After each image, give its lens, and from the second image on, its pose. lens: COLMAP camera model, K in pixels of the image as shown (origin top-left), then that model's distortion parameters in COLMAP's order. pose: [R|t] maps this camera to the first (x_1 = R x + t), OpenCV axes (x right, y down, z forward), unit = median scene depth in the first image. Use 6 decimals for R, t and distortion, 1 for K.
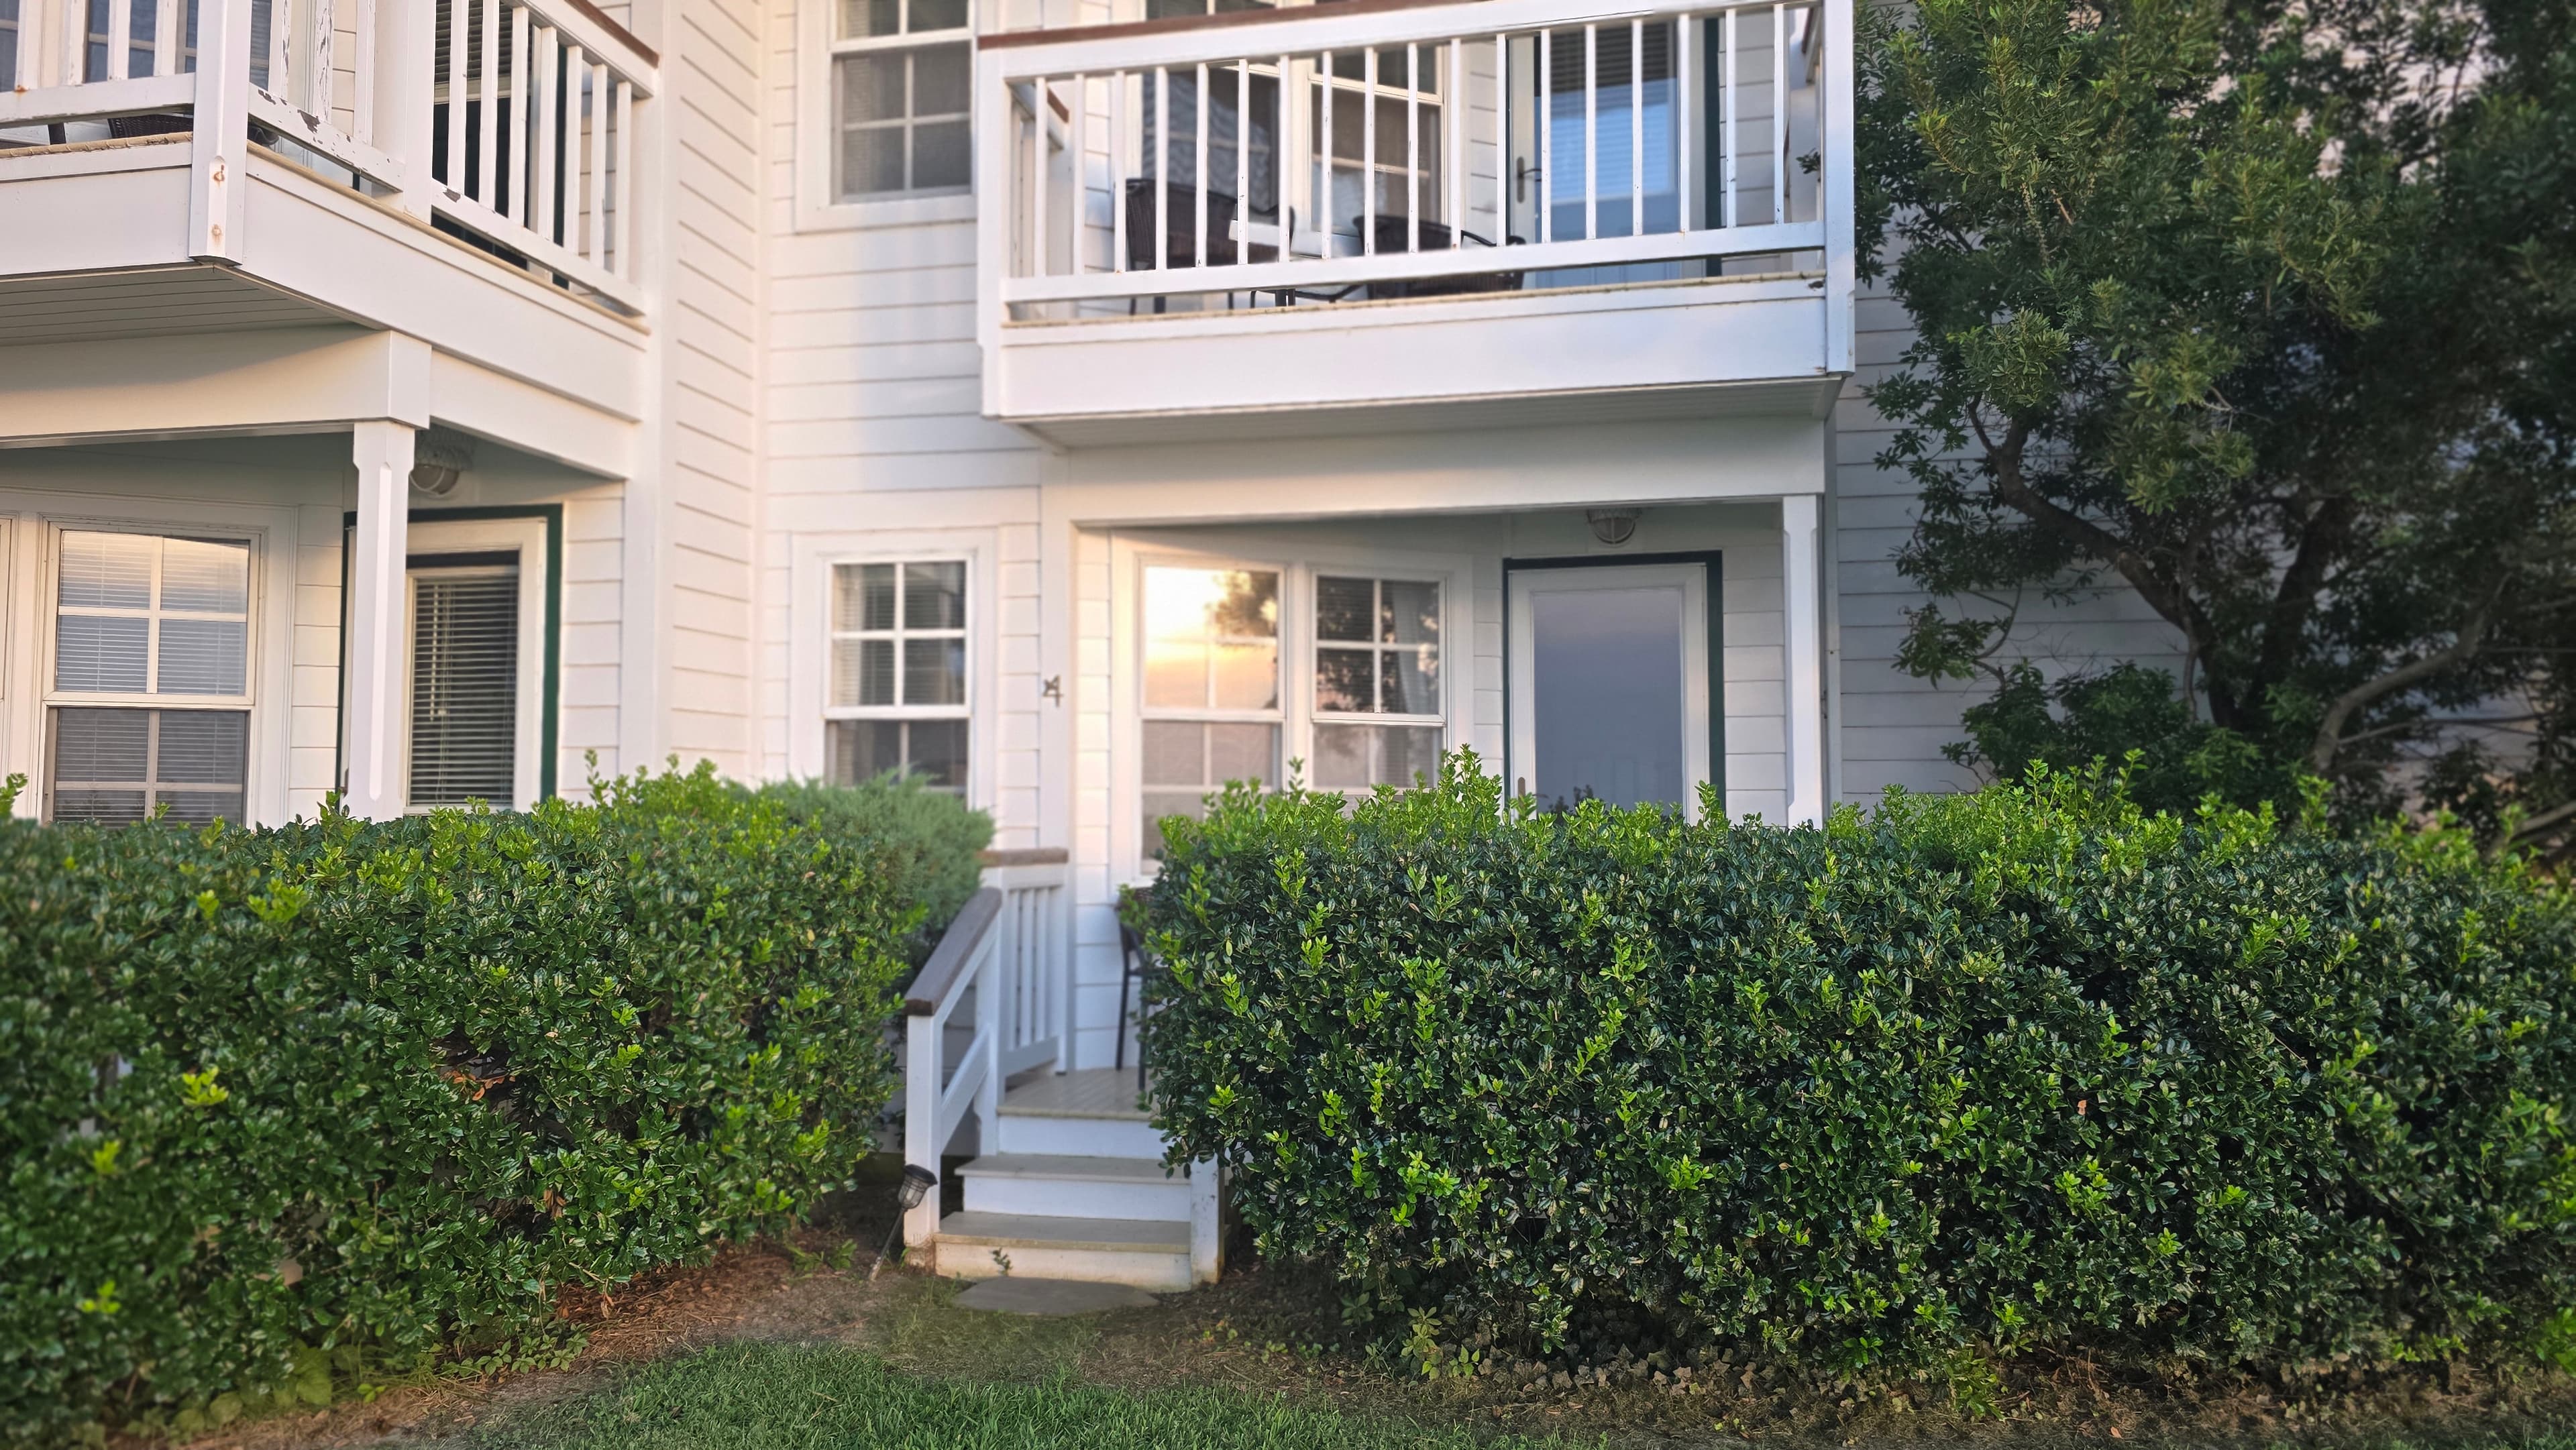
lens RADIAL K [[2202.3, 0, 1288.0], [0, 2202.3, 725.0], [0, 0, 1]] dist [0.100870, -0.273789]
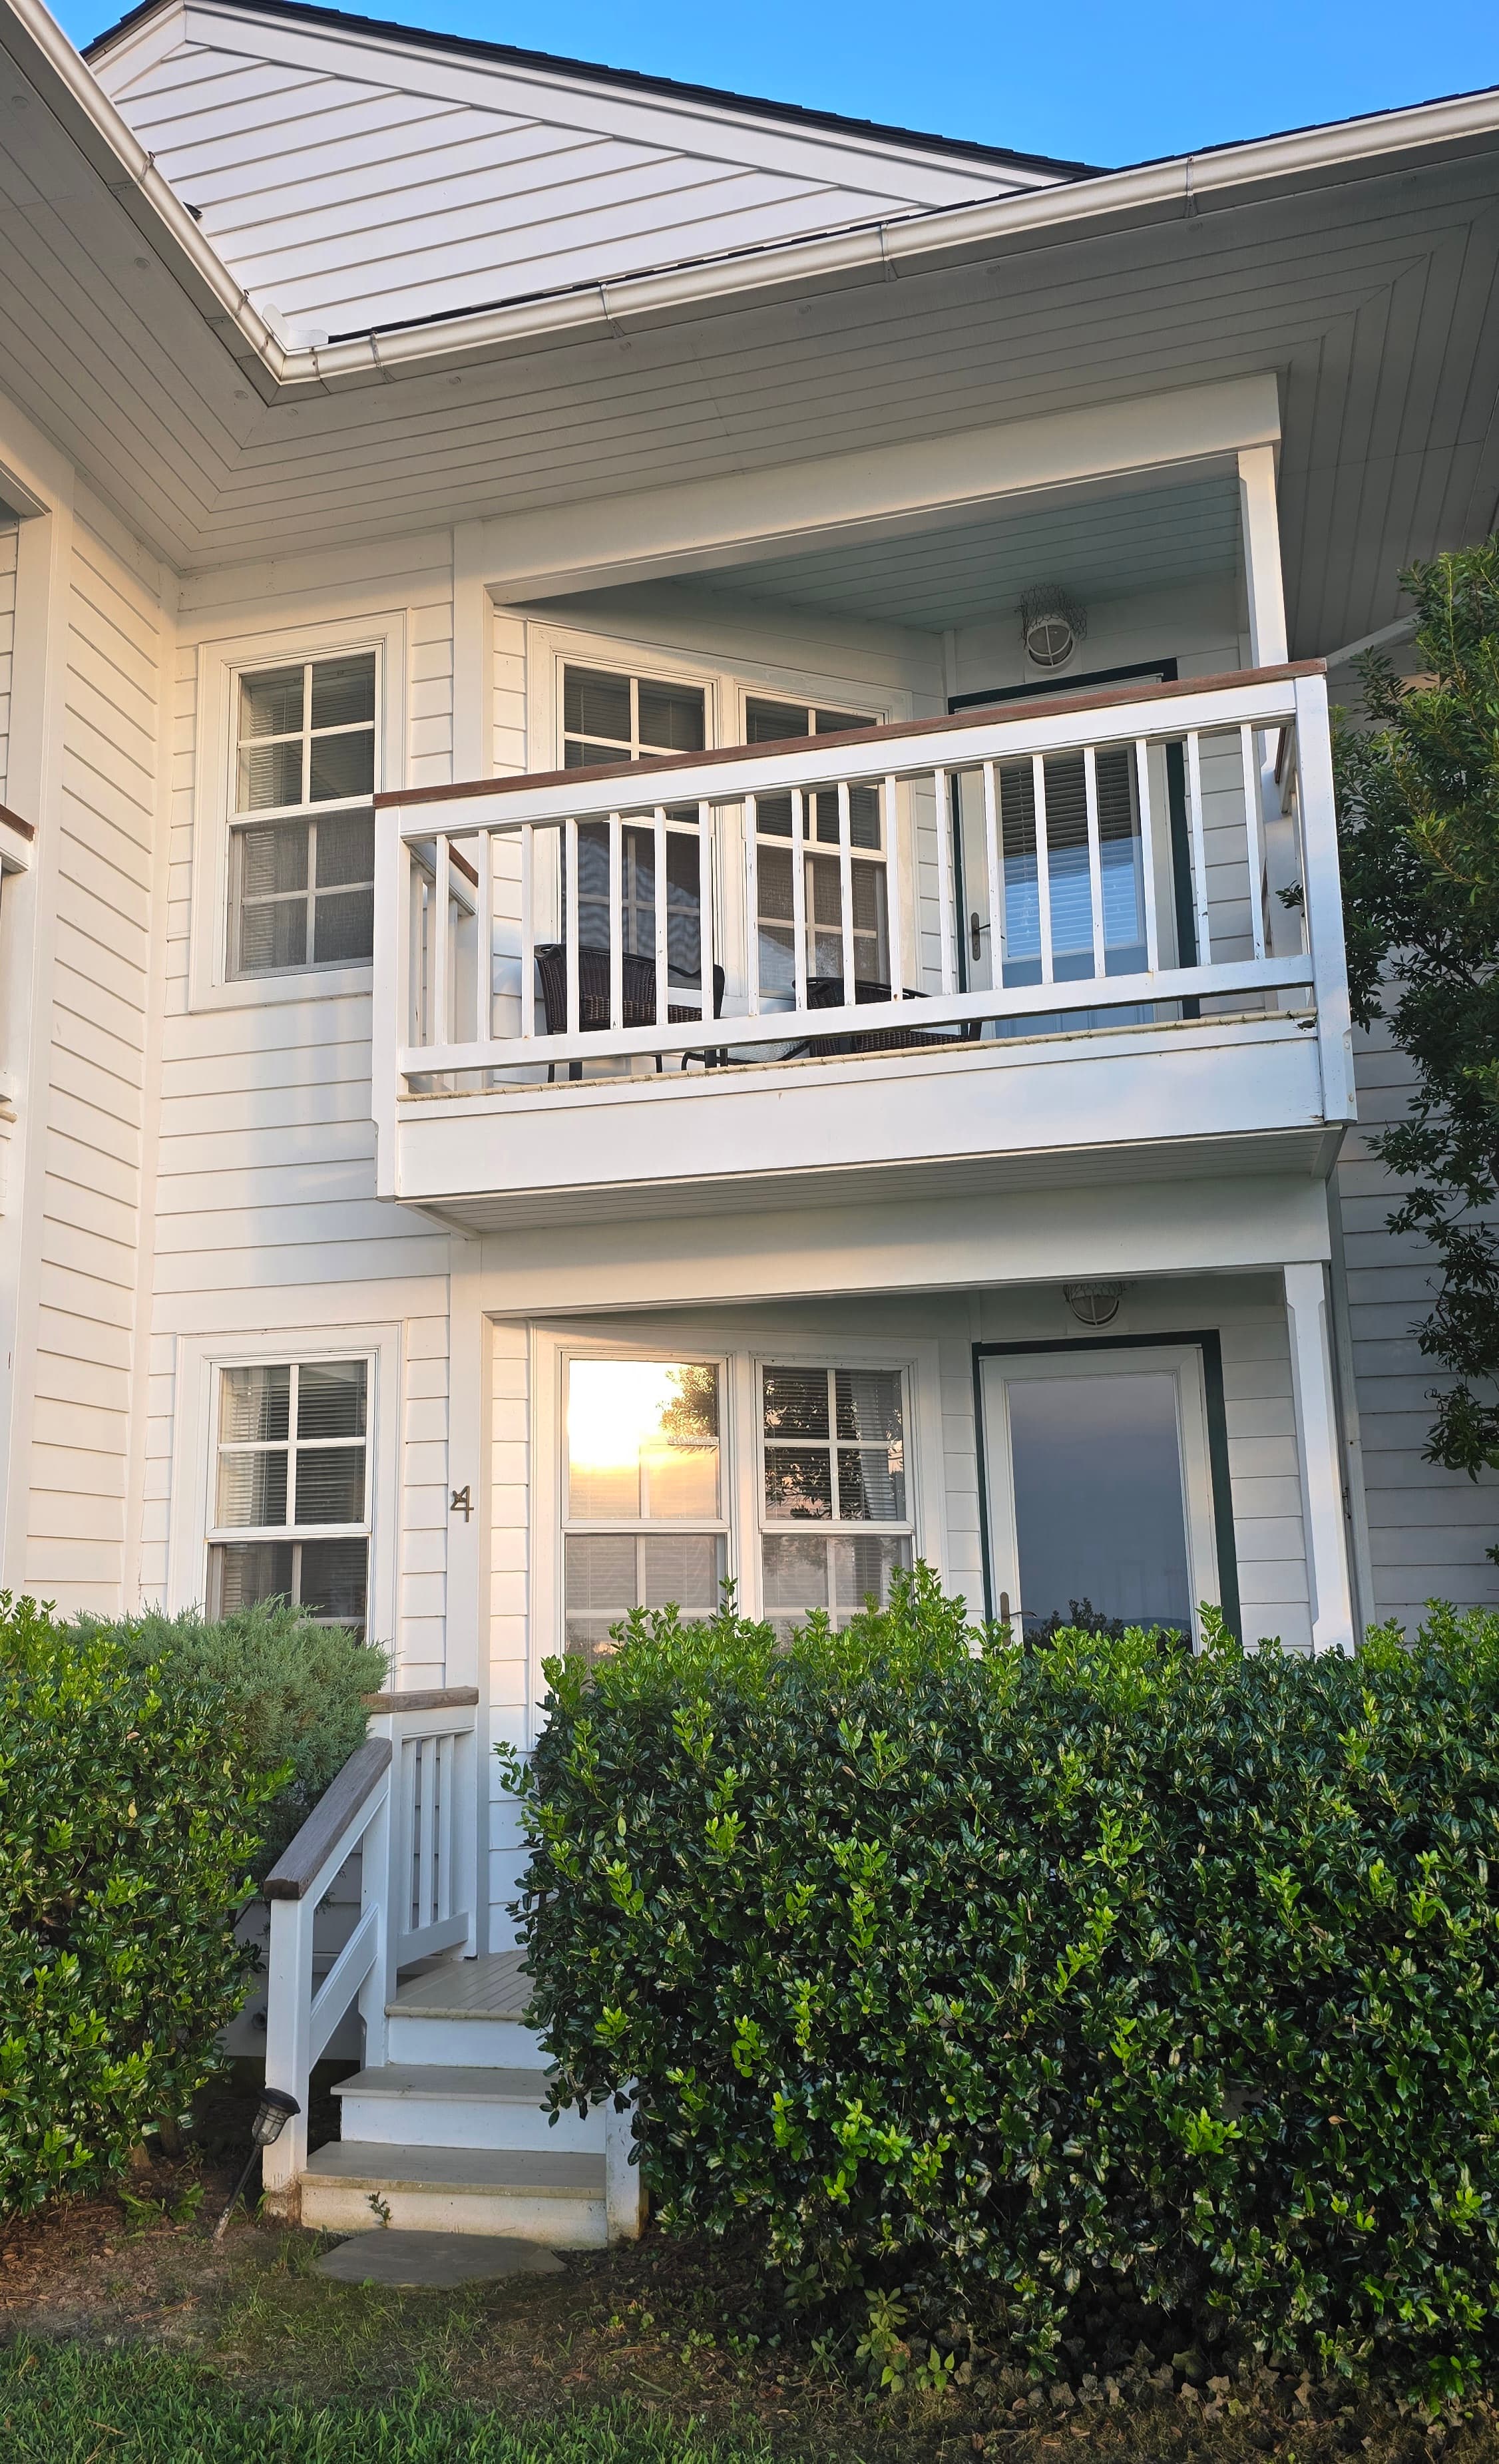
lens RADIAL K [[1982.0, 0, 749.5], [0, 1982.0, 1232.0], [0, 0, 1]] dist [0.054059, -0.069113]
pose [[0.998532, -0.026869, -0.047027, 0.058922], [0.019758, 0.989142, -0.145631, -0.006491], [0.050429, 0.144488, 0.988221, 0.247717]]
